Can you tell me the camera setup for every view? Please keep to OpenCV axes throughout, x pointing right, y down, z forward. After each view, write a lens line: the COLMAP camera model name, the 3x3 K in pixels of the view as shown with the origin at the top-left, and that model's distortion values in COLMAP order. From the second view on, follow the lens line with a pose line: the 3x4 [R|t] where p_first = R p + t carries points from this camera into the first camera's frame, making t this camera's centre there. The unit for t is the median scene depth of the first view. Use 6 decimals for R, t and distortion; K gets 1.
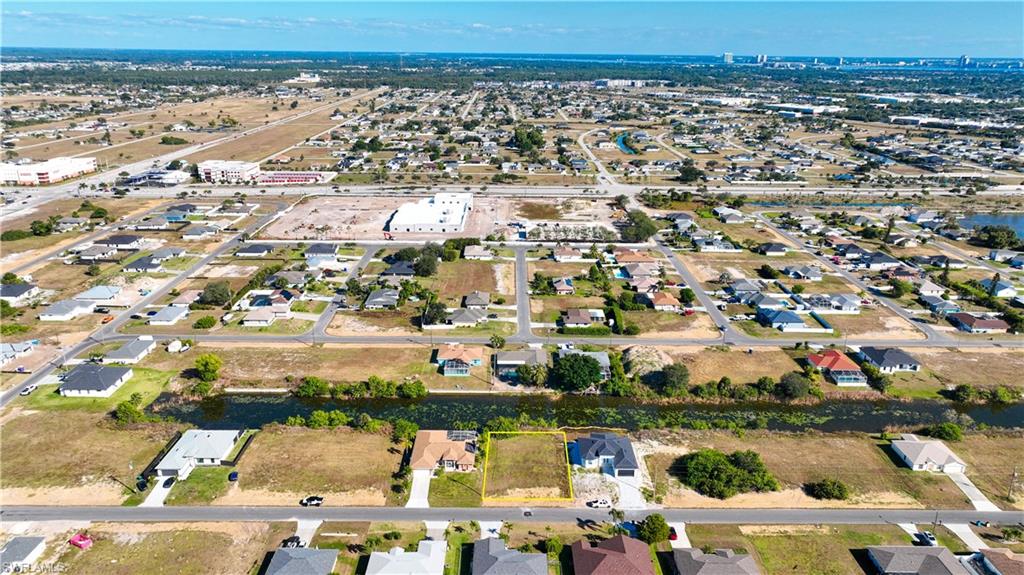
lens RADIAL K [[718.9, 0, 514.1], [0, 718.9, 286.3], [0, 0, 1]] dist [0.005956, -0.001614]
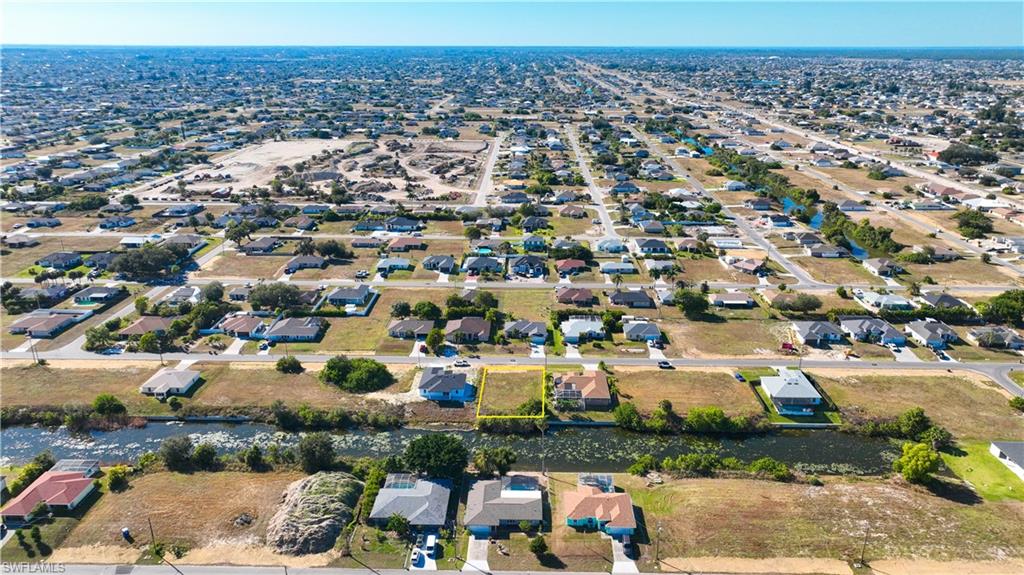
lens RADIAL K [[718.9, 0, 515.1], [0, 718.9, 287.8], [0, 0, 1]] dist [0.005956, -0.001614]
pose [[-0.999567, -0.020449, 0.021136, -0.007962], [-0.003589, 0.798143, 0.602457, -0.415931], [-0.029189, 0.602120, -0.797871, 1.267257]]
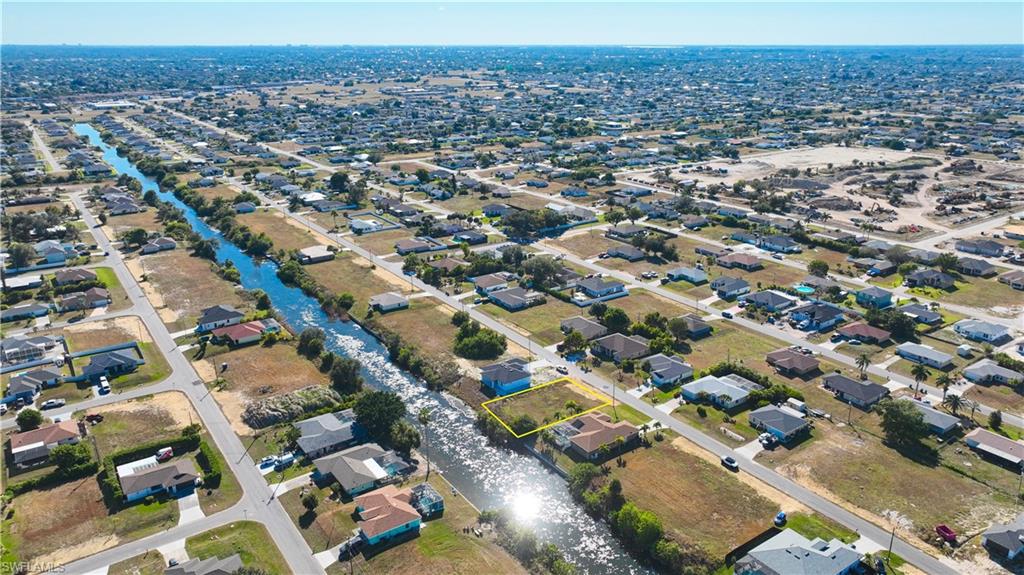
lens RADIAL K [[718.9, 0, 513.3], [0, 718.9, 289.3], [0, 0, 1]] dist [0.005956, -0.001614]
pose [[-0.568972, -0.276965, 0.774313, -0.532695], [0.252020, 0.837546, 0.484770, -0.324657], [-0.782788, 0.470963, -0.406739, 0.974575]]
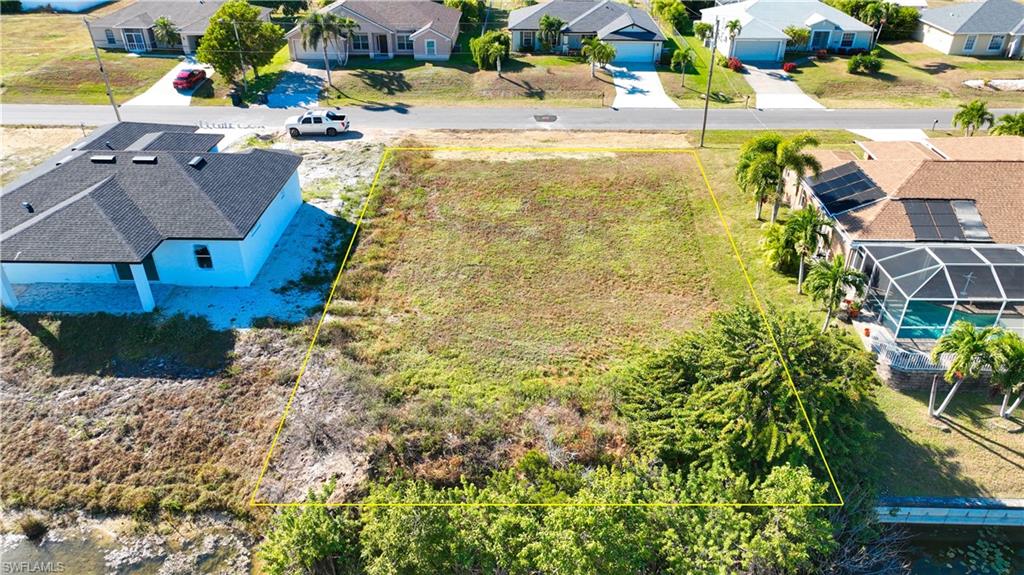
lens RADIAL K [[718.9, 0, 511.0], [0, 718.9, 287.6], [0, 0, 1]] dist [0.005956, -0.001614]
pose [[-0.999552, -0.022284, 0.019956, 0.016553], [0.000667, 0.650353, 0.759632, 0.064372], [-0.029906, 0.759305, -0.650047, 0.786798]]
